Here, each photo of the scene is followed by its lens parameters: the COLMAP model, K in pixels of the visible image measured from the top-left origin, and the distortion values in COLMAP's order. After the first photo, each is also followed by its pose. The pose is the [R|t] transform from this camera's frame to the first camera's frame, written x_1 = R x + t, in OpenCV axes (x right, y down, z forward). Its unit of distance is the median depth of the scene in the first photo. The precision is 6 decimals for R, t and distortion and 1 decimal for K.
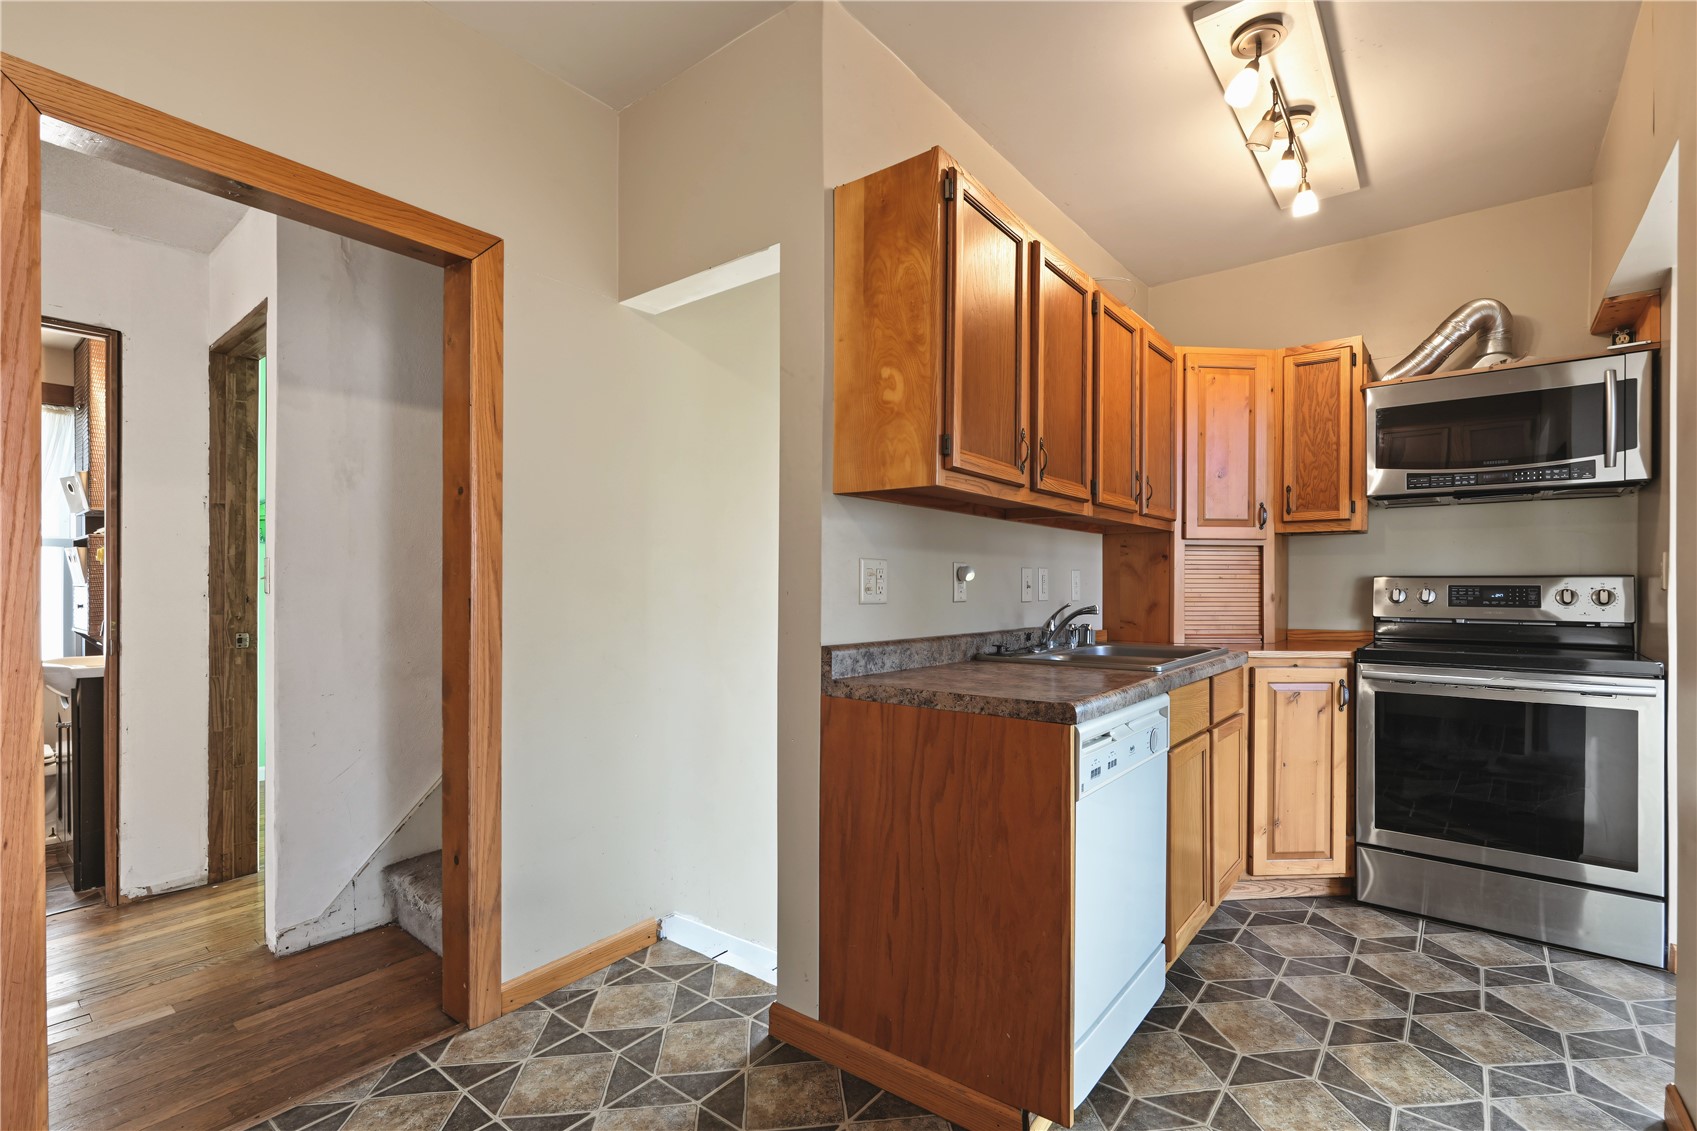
lens RADIAL K [[771.3, 0, 856.7], [0, 771.3, 580.5], [0, 0, 1]] dist [-0.001092, 0.000605]
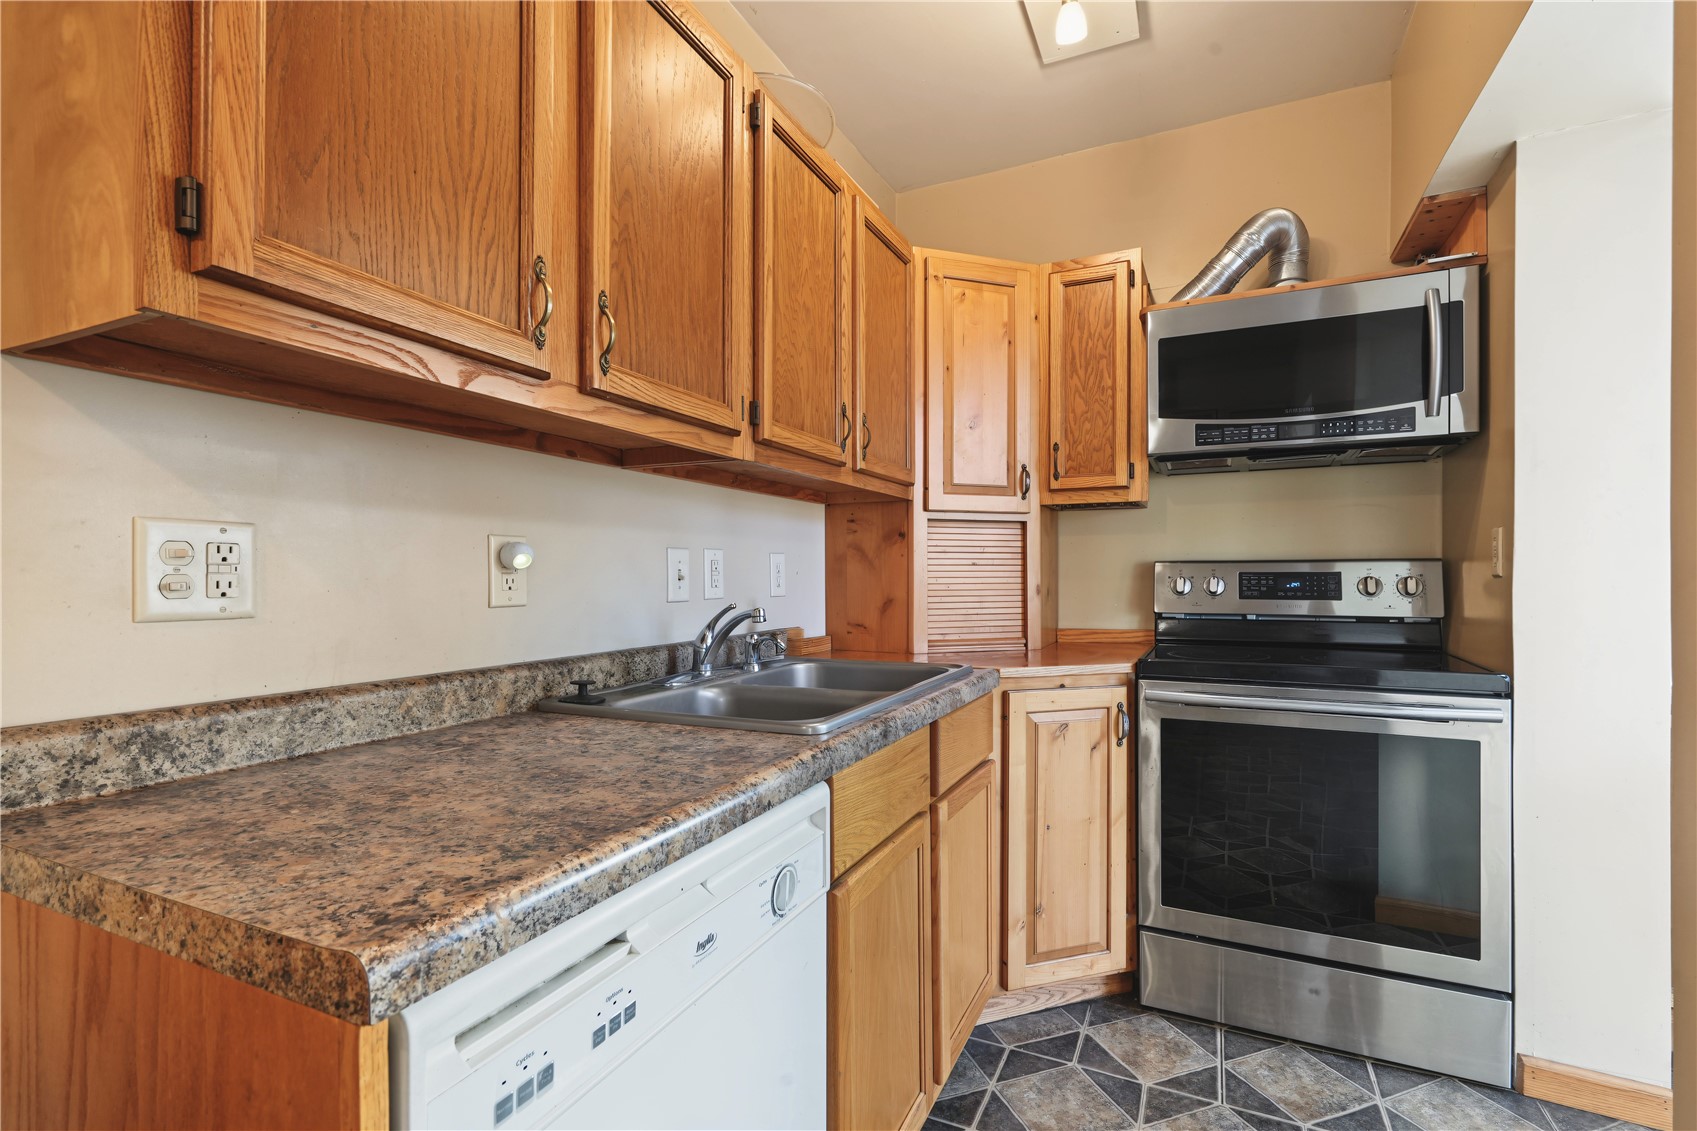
lens RADIAL K [[778.5, 0, 855.3], [0, 778.5, 569.7], [0, 0, 1]] dist [-0.000681, -0.000078]
pose [[0.971705, -0.004252, 0.236161, 0.213385], [0.004394, 0.999990, -0.000075, 0.001964], [-0.236159, 0.001111, 0.971714, 0.345229]]
